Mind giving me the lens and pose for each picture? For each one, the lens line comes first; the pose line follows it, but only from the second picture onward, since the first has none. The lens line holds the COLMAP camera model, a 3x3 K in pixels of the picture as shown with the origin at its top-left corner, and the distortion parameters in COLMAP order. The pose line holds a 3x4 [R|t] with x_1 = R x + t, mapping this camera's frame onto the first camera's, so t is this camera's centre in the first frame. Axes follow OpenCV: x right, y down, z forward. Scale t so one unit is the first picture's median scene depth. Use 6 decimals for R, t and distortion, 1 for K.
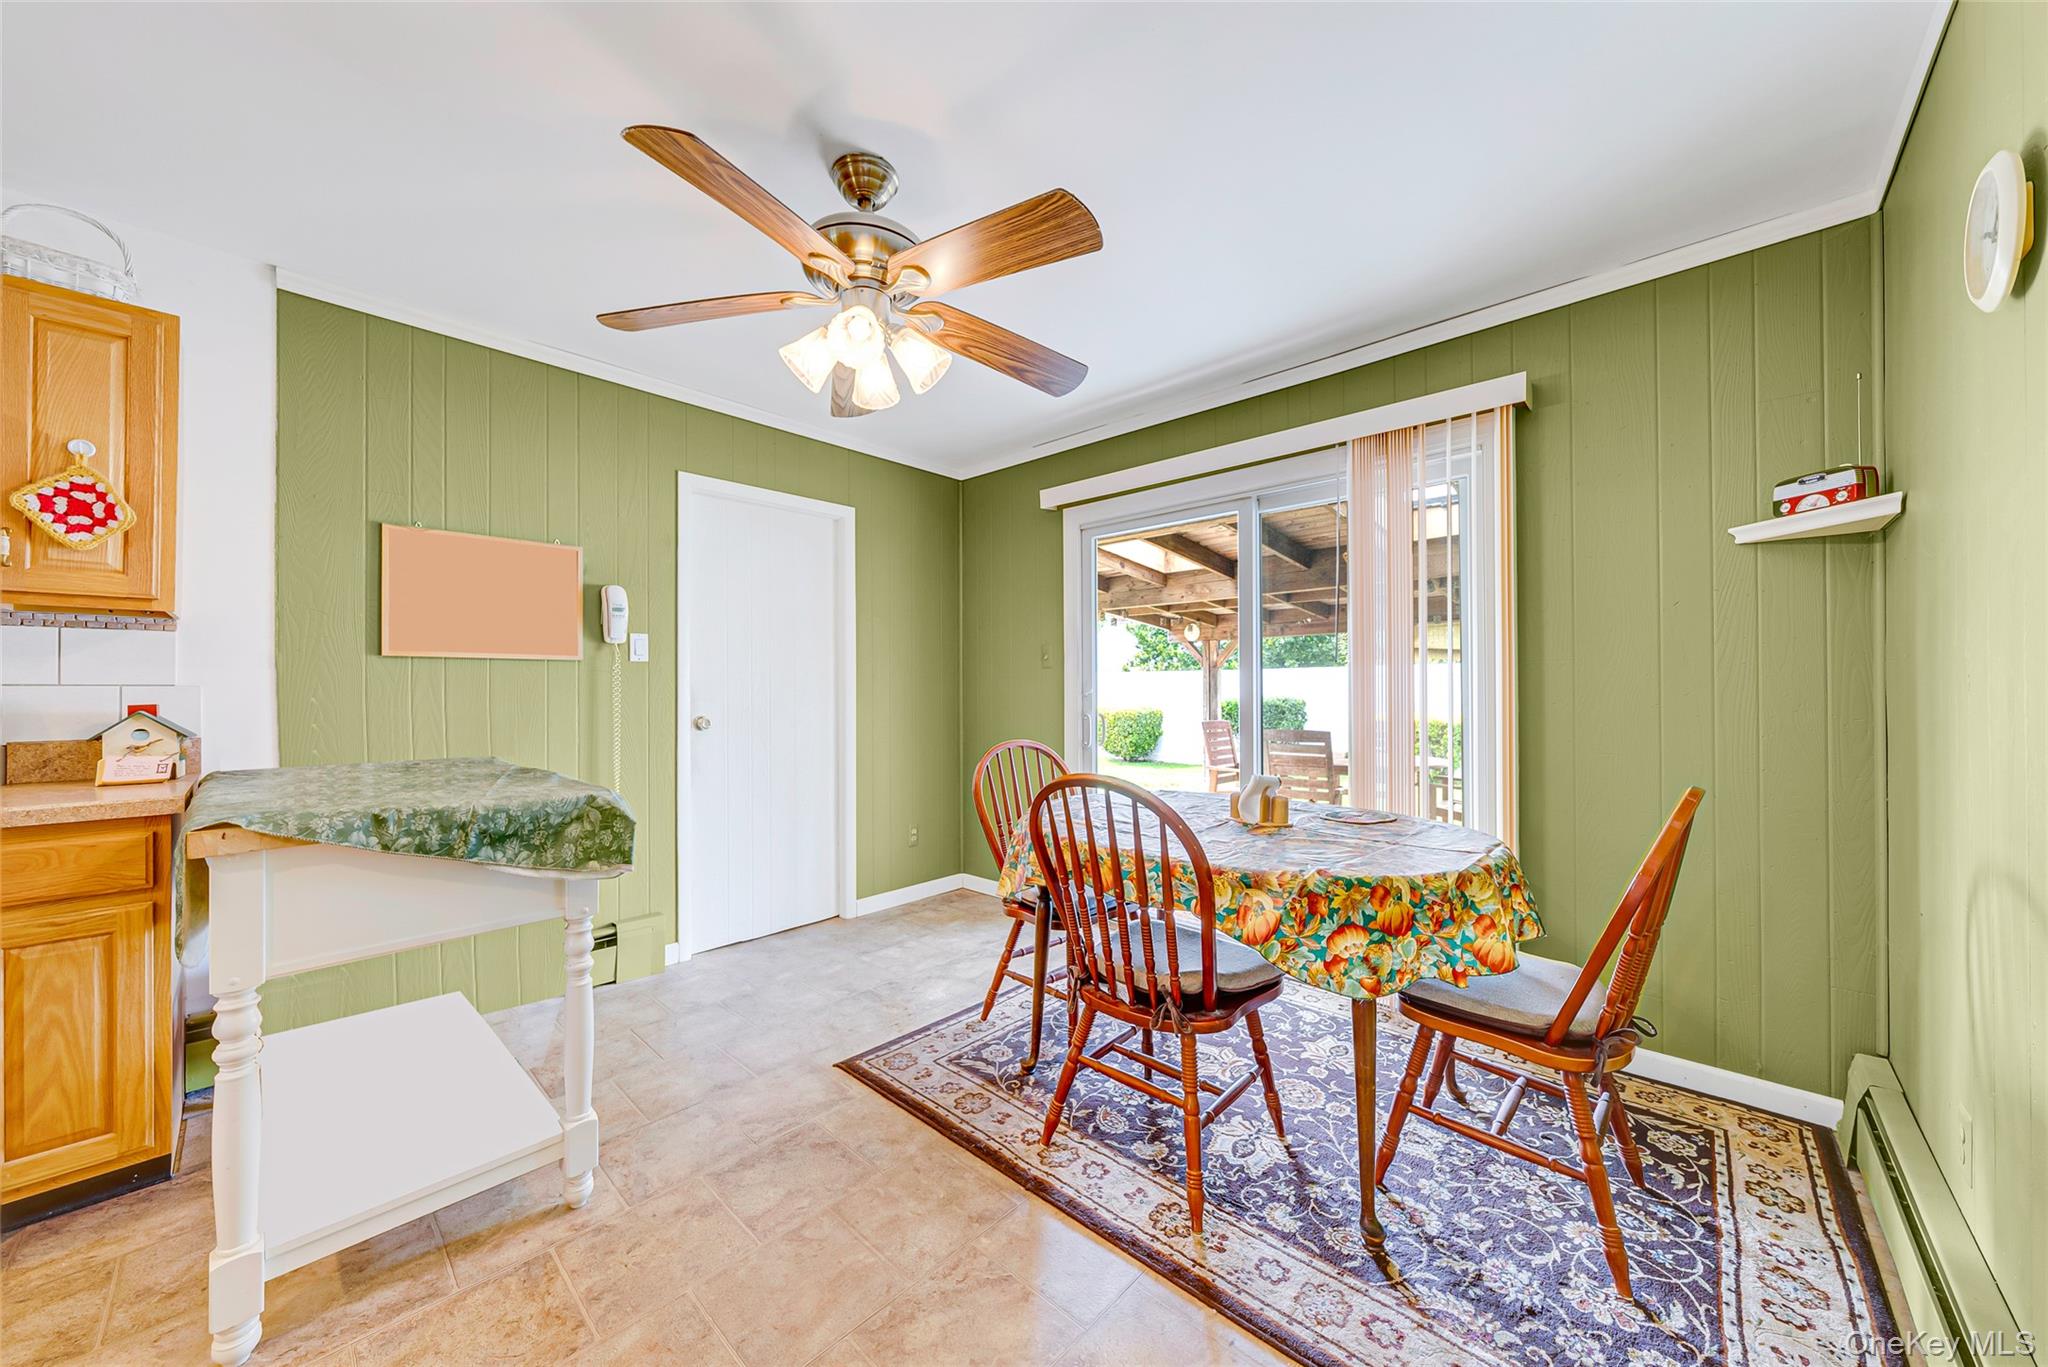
lens RADIAL K [[727.7, 0, 997.5], [0, 727.7, 686.5], [0, 0, 1]] dist [-0.002265, -0.000004]
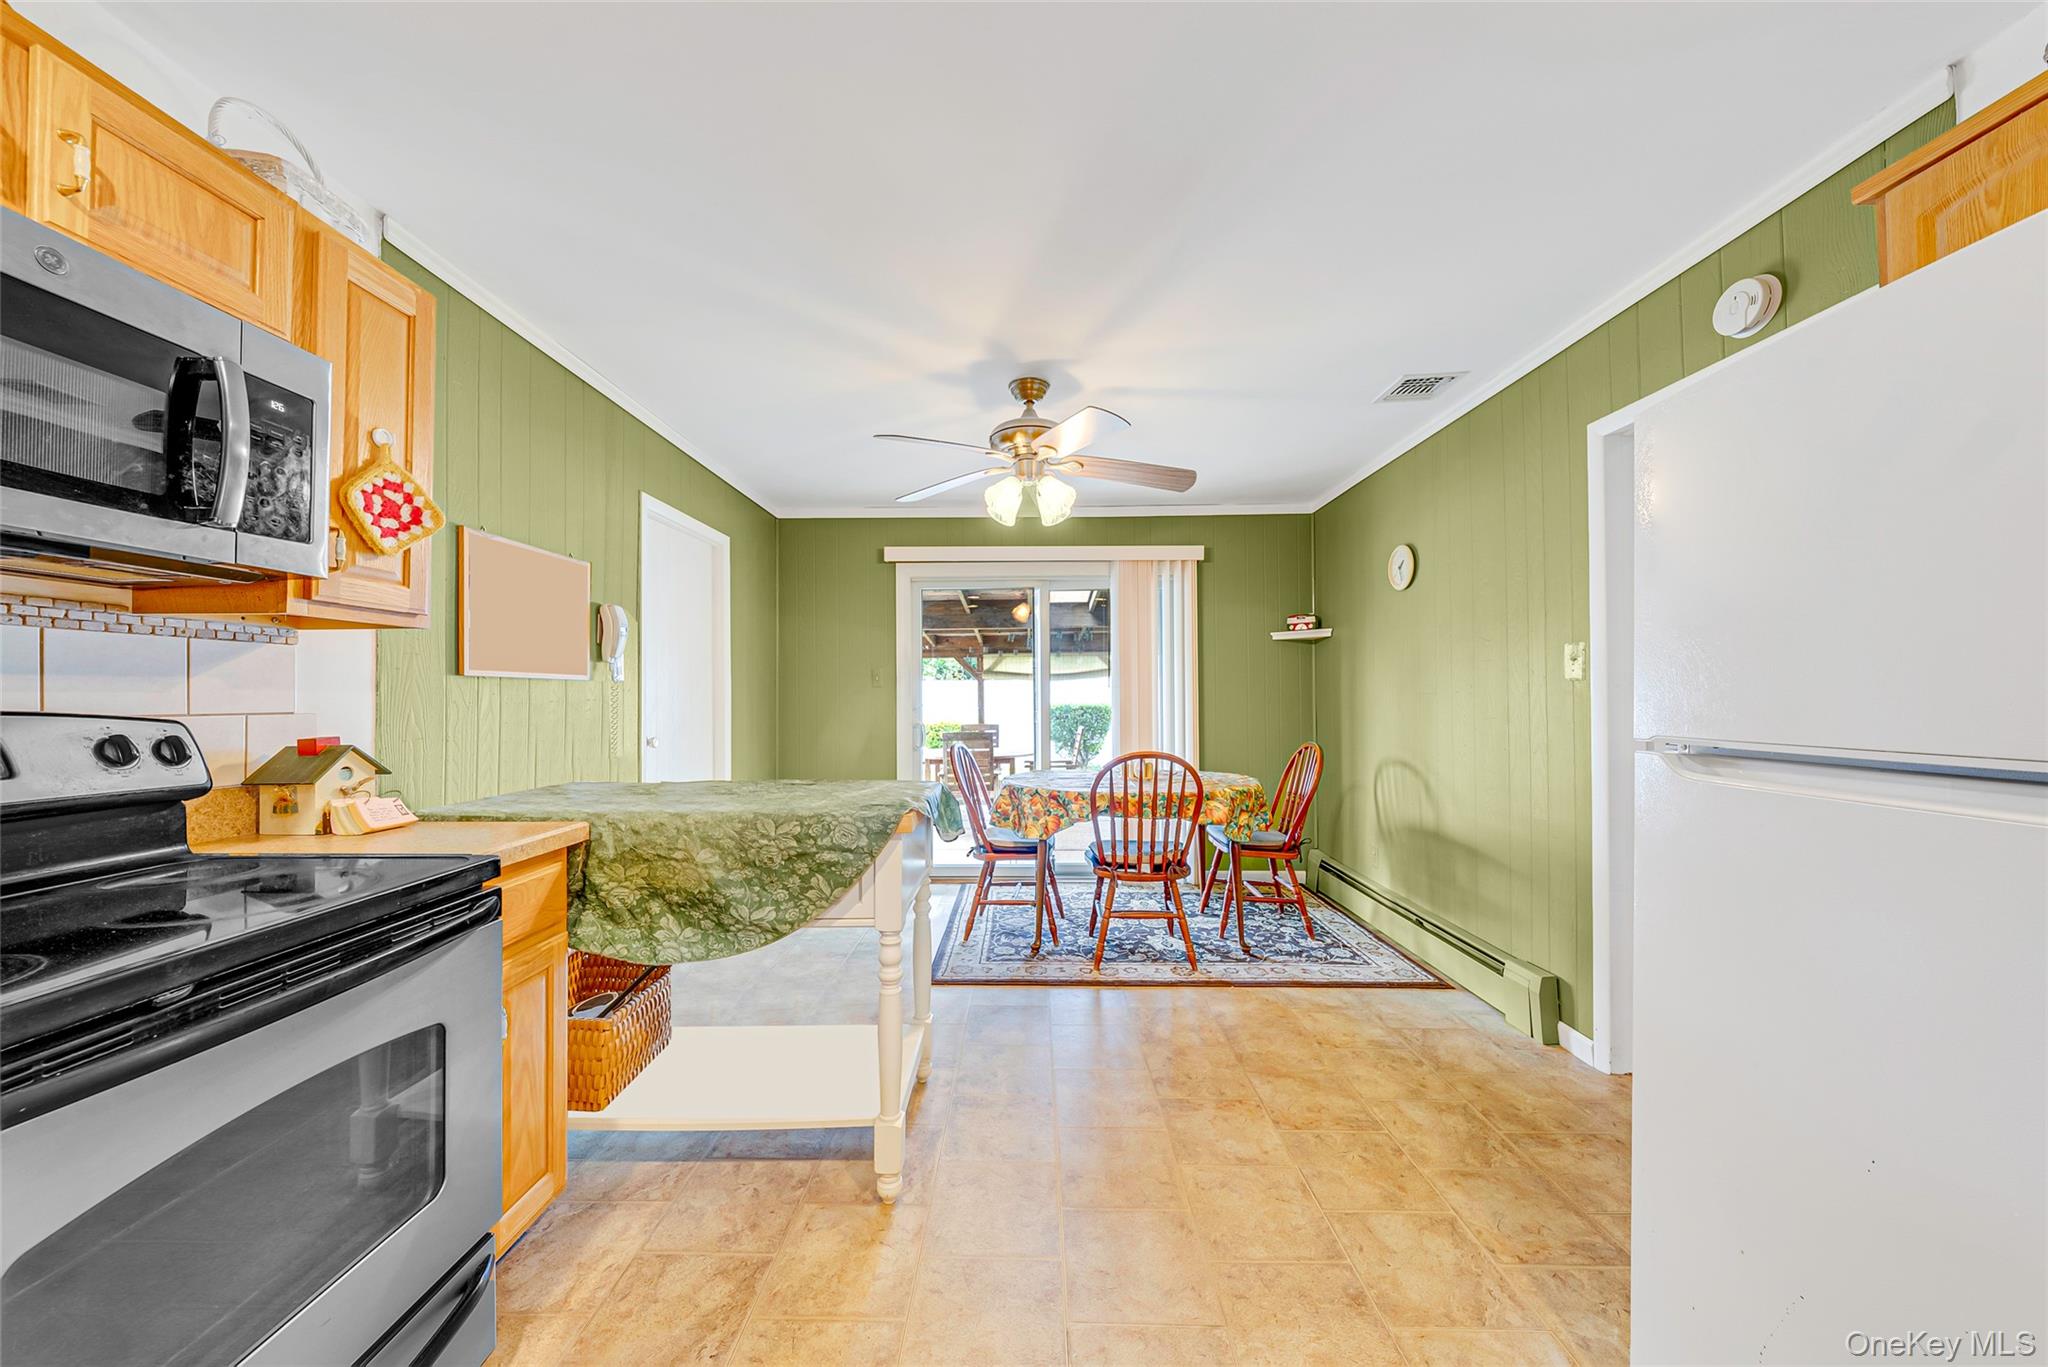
lens RADIAL K [[727.7, 0, 997.5], [0, 727.7, 686.5], [0, 0, 1]] dist [-0.002265, -0.000004]
pose [[0.738814, 0.007494, 0.673868, -1.304906], [0.001416, 0.999919, -0.012672, -0.022622], [-0.673908, 0.010317, 0.738743, -0.125321]]
